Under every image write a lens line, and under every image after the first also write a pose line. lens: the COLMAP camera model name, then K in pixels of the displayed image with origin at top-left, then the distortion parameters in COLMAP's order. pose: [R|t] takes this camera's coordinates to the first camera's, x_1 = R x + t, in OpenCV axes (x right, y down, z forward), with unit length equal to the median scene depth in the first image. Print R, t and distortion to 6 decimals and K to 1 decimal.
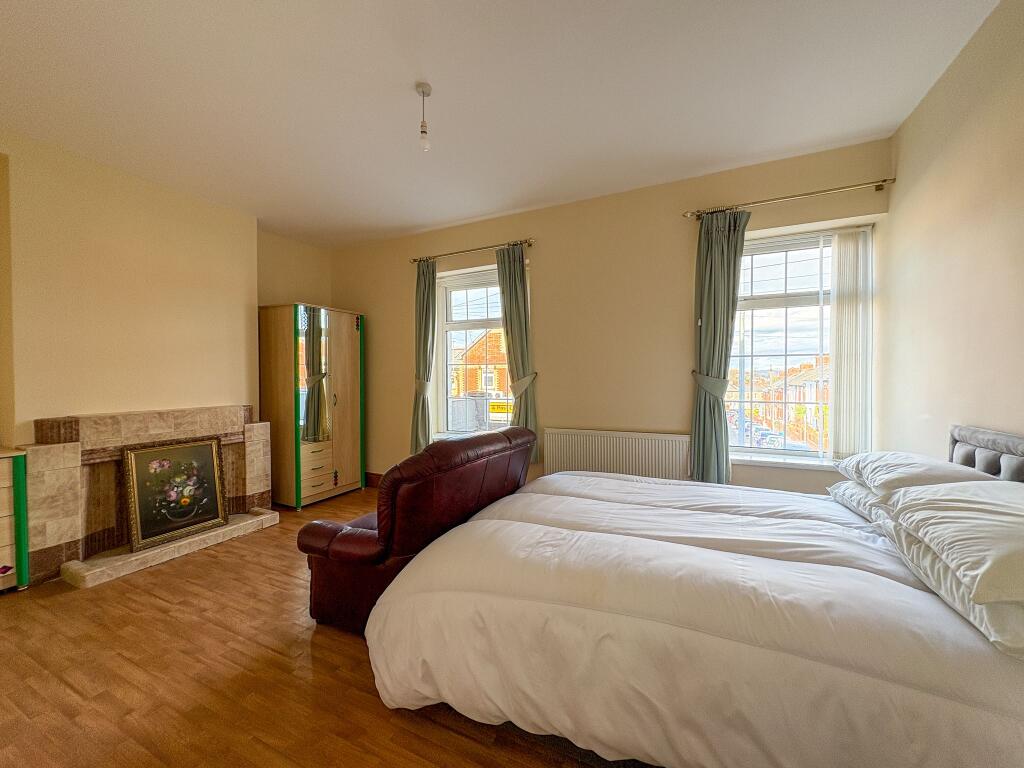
lens RADIAL K [[405.8, 0, 512.0], [0, 405.8, 384.0], [0, 0, 1]] dist [-0.001083, -0.000037]
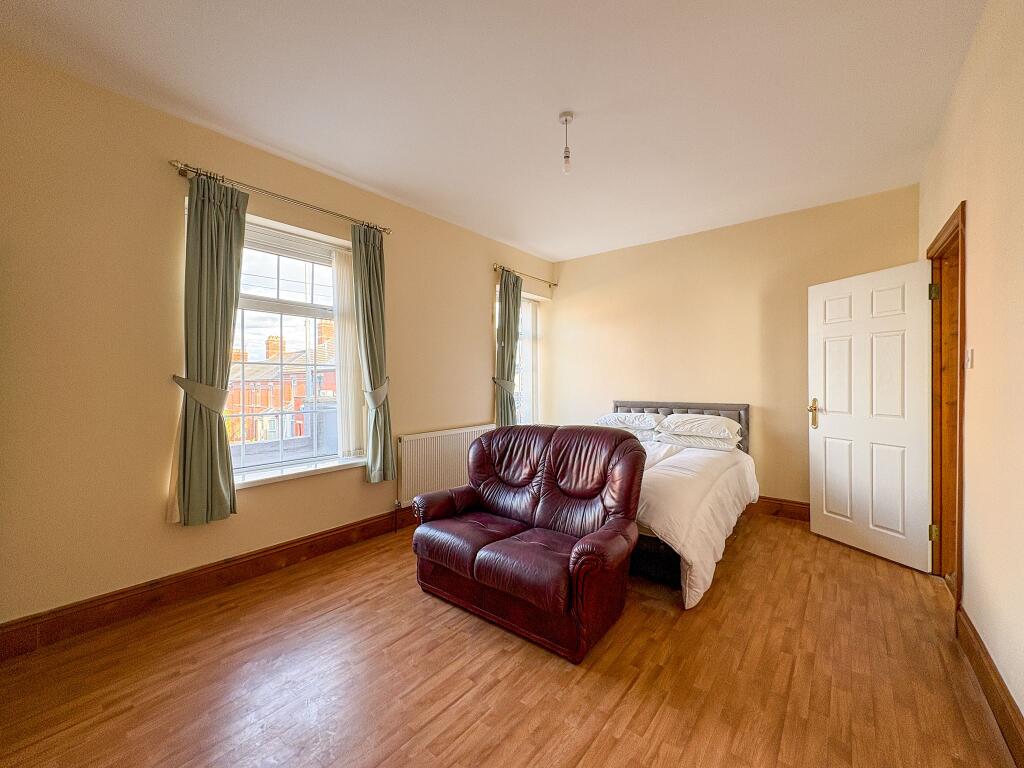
lens RADIAL K [[402.1, 0, 512.0], [0, 402.1, 384.0], [0, 0, 1]] dist [0.012203, -0.000009]
pose [[0.235373, -0.010146, 0.971852, -0.752700], [0.006217, 0.999941, 0.008933, -0.019209], [-0.971885, 0.003939, 0.235422, 0.510953]]
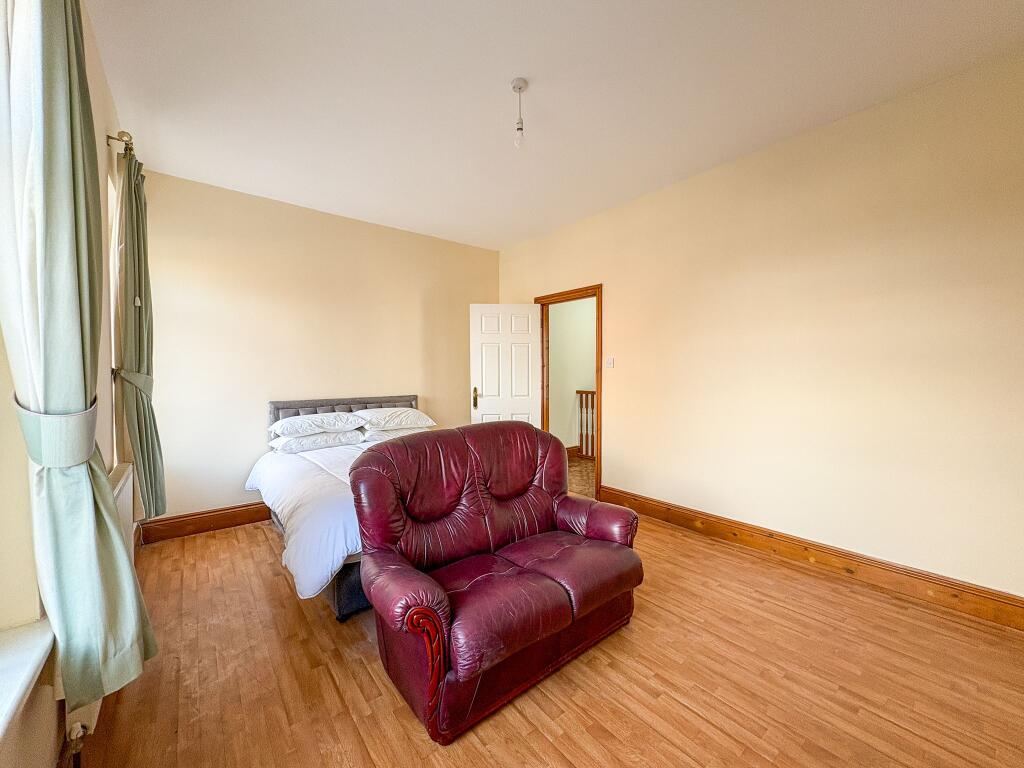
lens RADIAL K [[405.8, 0, 512.0], [0, 405.8, 384.0], [0, 0, 1]] dist [-0.001083, -0.000037]
pose [[-0.896766, -0.006668, 0.442456, -0.362263], [0.006031, 0.999609, 0.027289, -0.017887], [-0.442465, 0.027140, -0.896375, 1.112657]]
